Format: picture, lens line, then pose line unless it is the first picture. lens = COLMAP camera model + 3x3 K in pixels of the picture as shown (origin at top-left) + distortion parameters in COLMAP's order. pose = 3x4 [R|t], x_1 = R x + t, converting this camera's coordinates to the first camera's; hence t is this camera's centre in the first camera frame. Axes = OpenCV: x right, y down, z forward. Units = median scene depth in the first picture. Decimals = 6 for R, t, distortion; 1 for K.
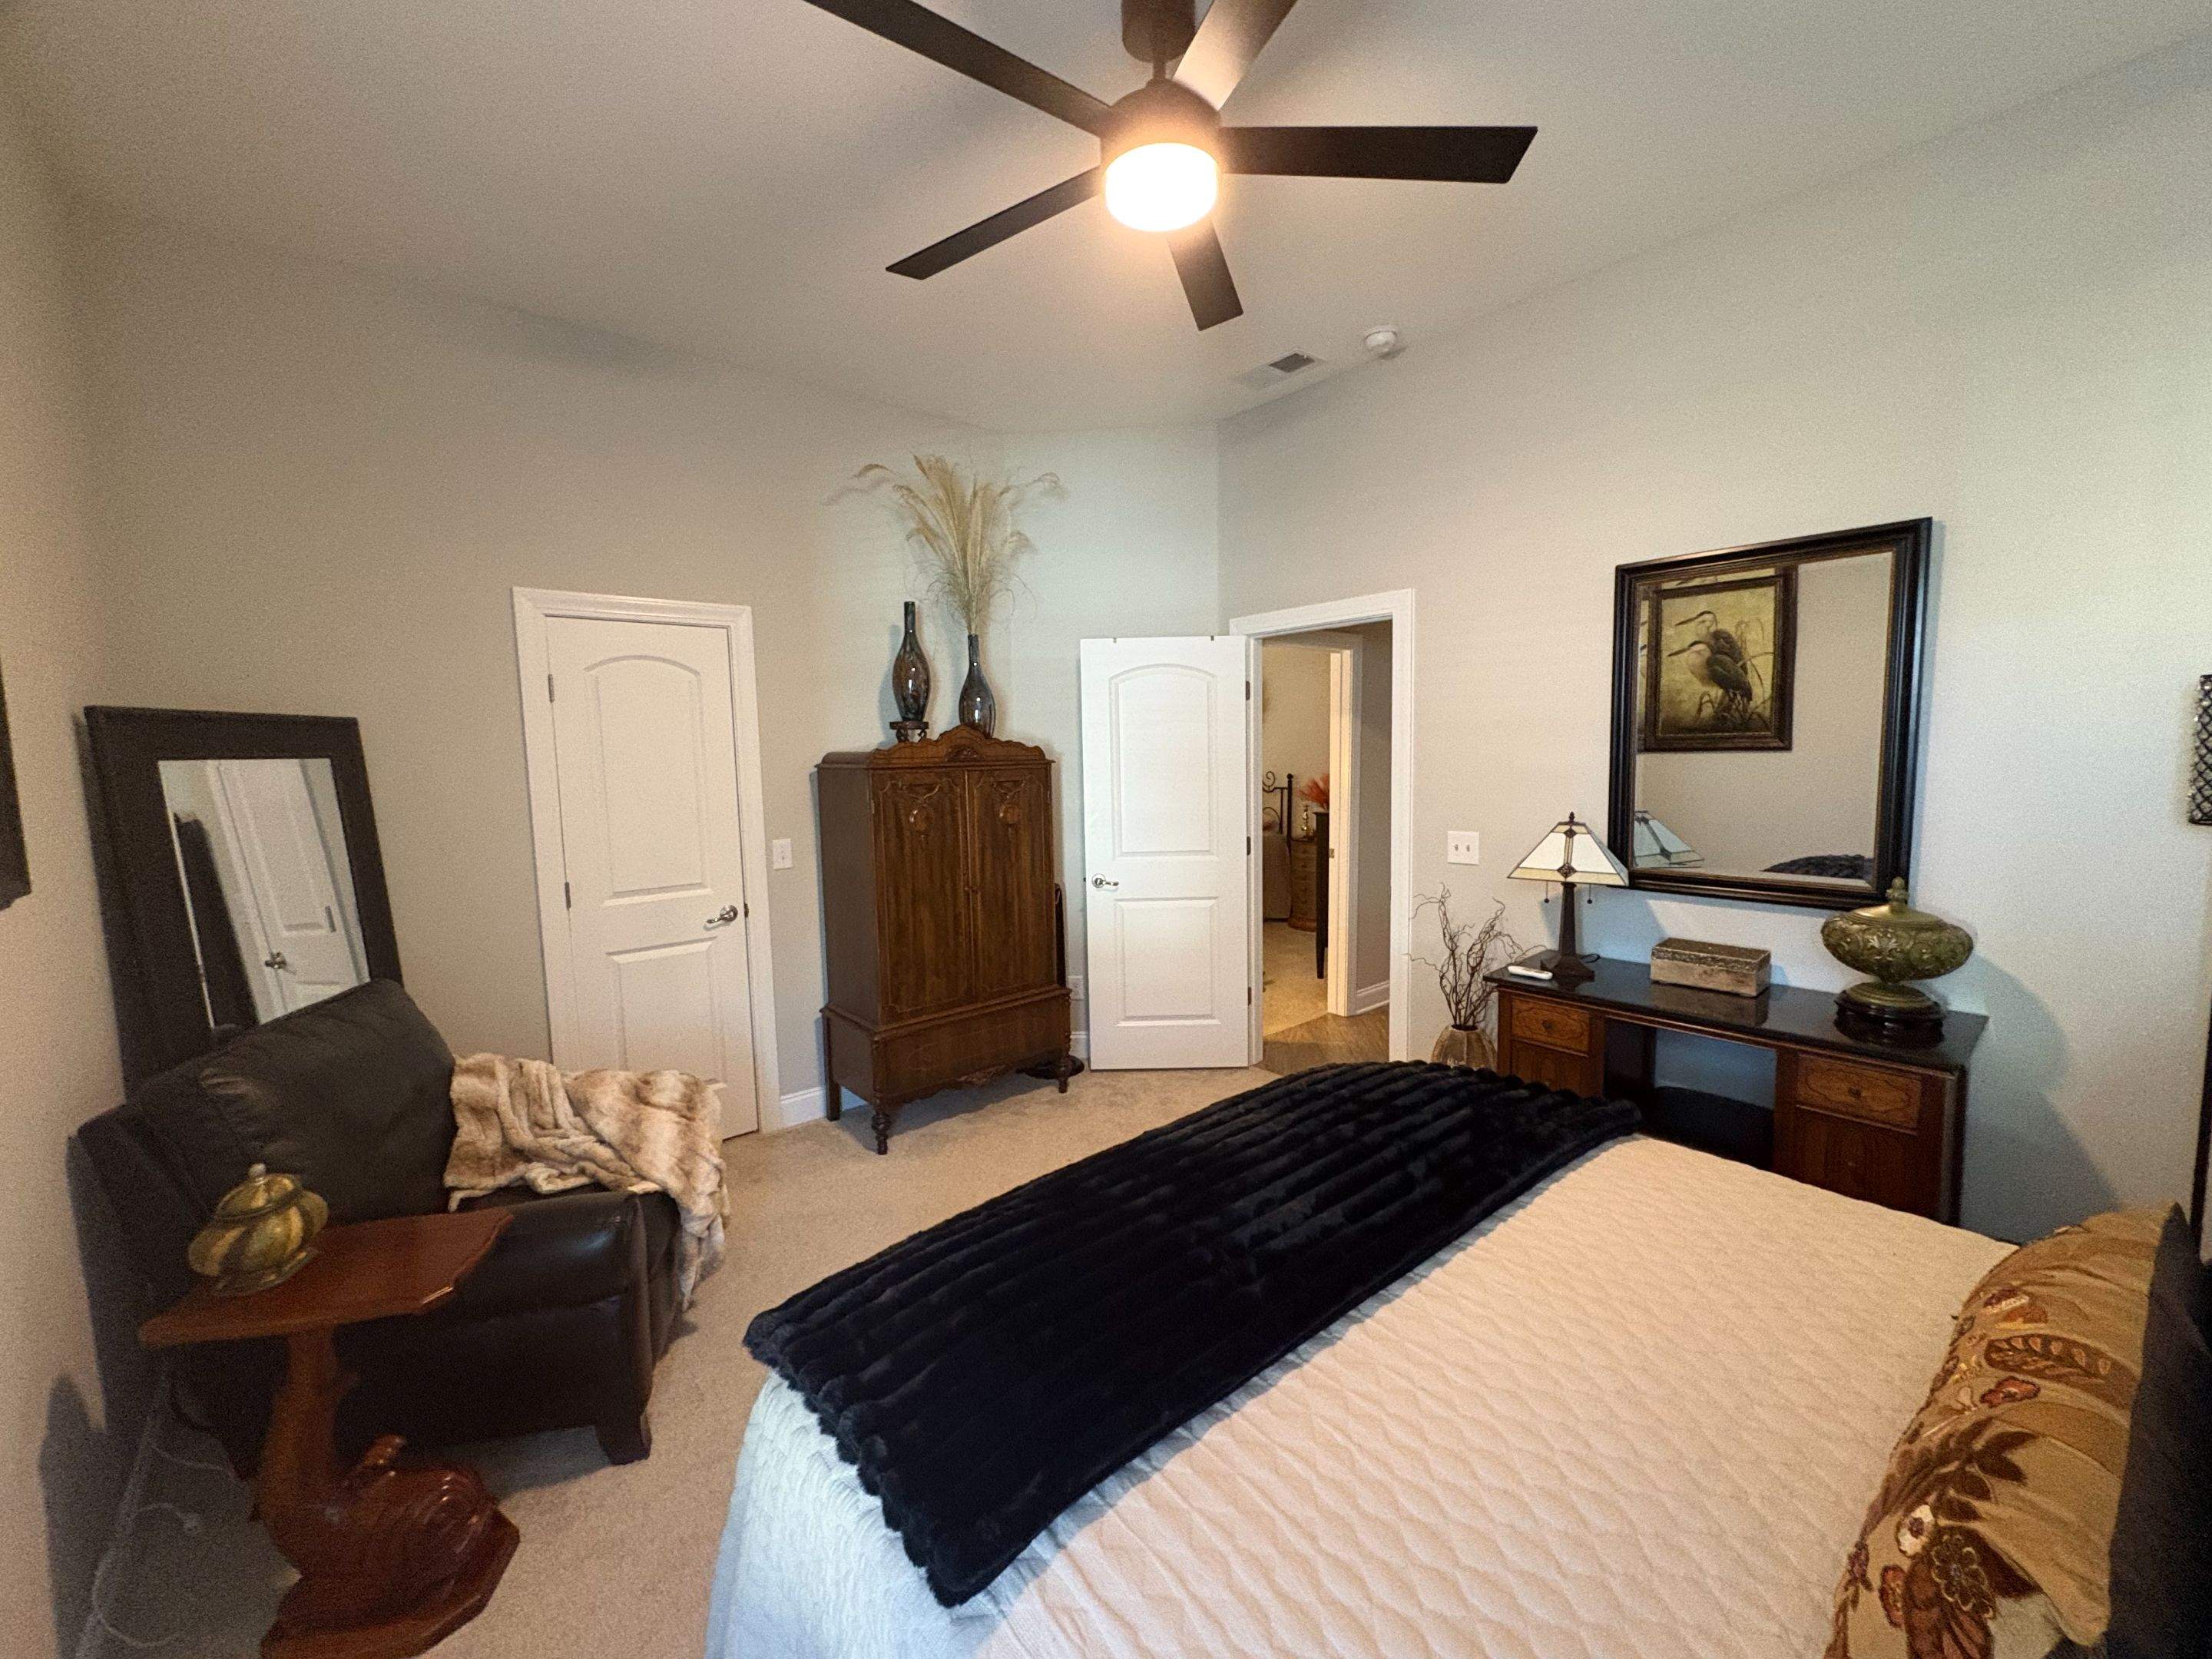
lens RADIAL K [[880.4, 0, 1108.0], [0, 880.4, 830.8], [0, 0, 1]] dist [0.000107, 0.000093]
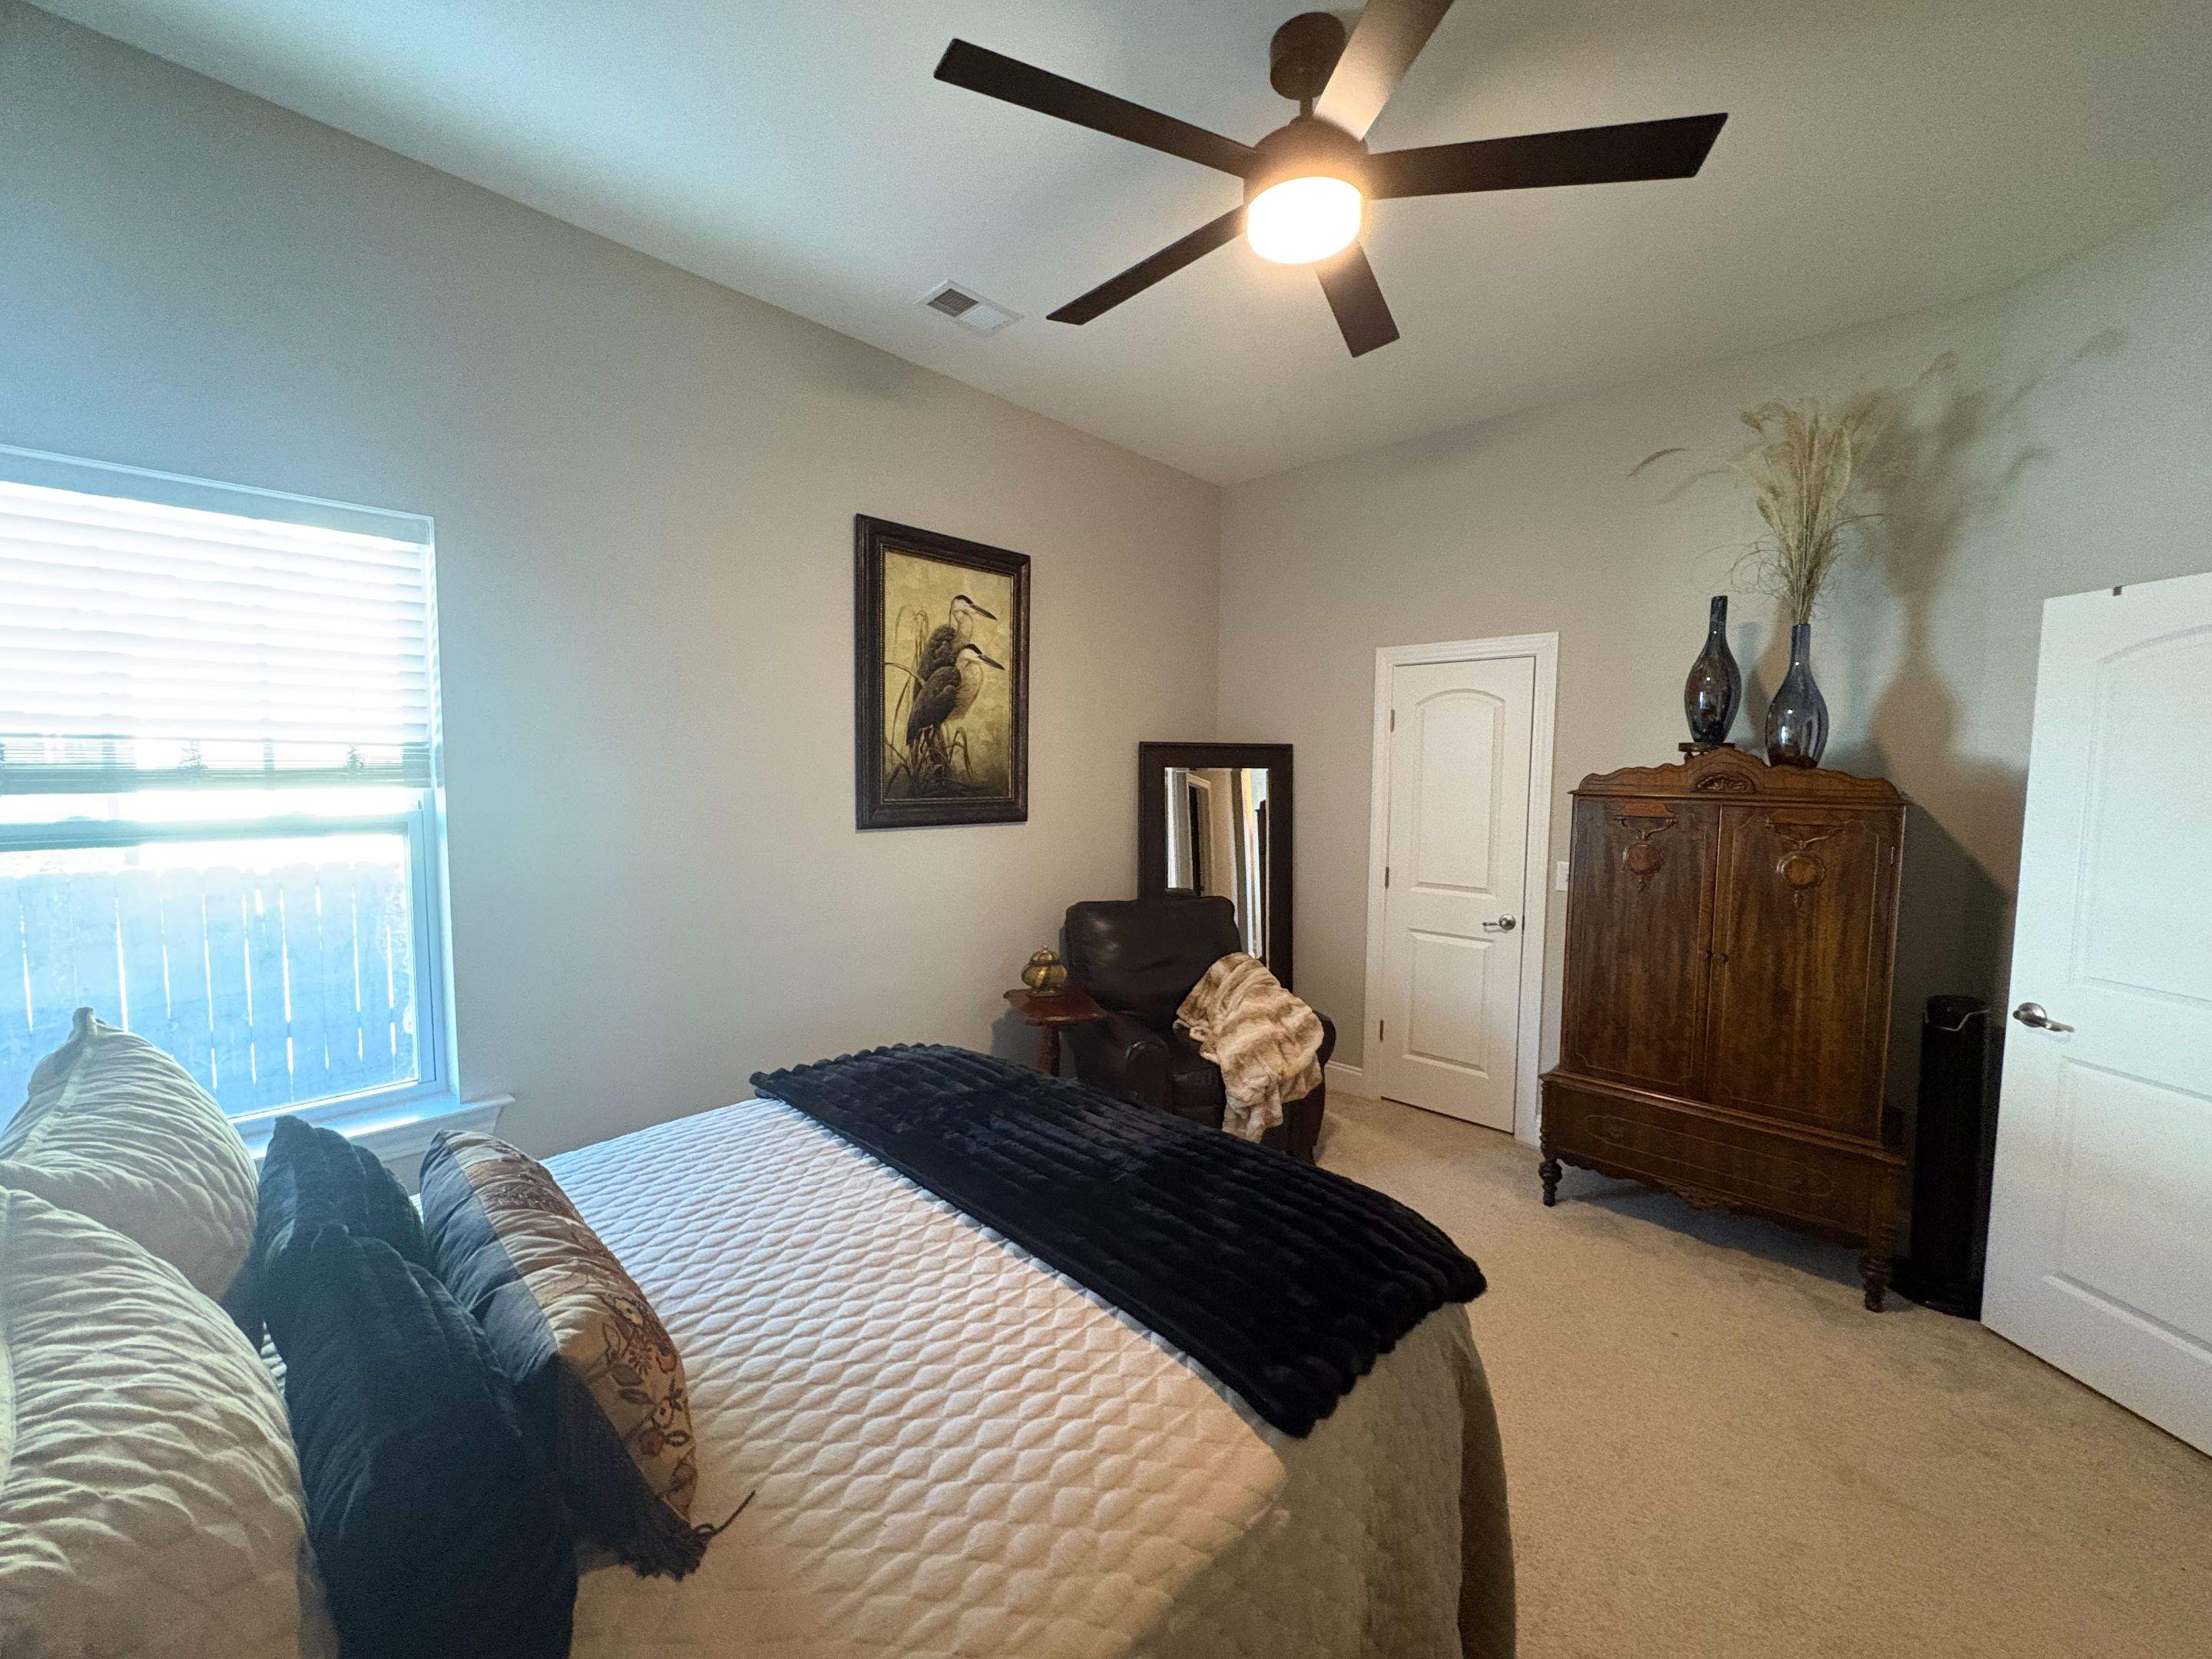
lens RADIAL K [[880.4, 0, 1108.0], [0, 880.4, 830.8], [0, 0, 1]] dist [0.000107, 0.000093]
pose [[0.114413, 0.094387, -0.988939, 0.547284], [-0.108453, 0.990713, 0.082009, -0.050450], [0.987496, 0.097870, 0.123587, 0.361755]]
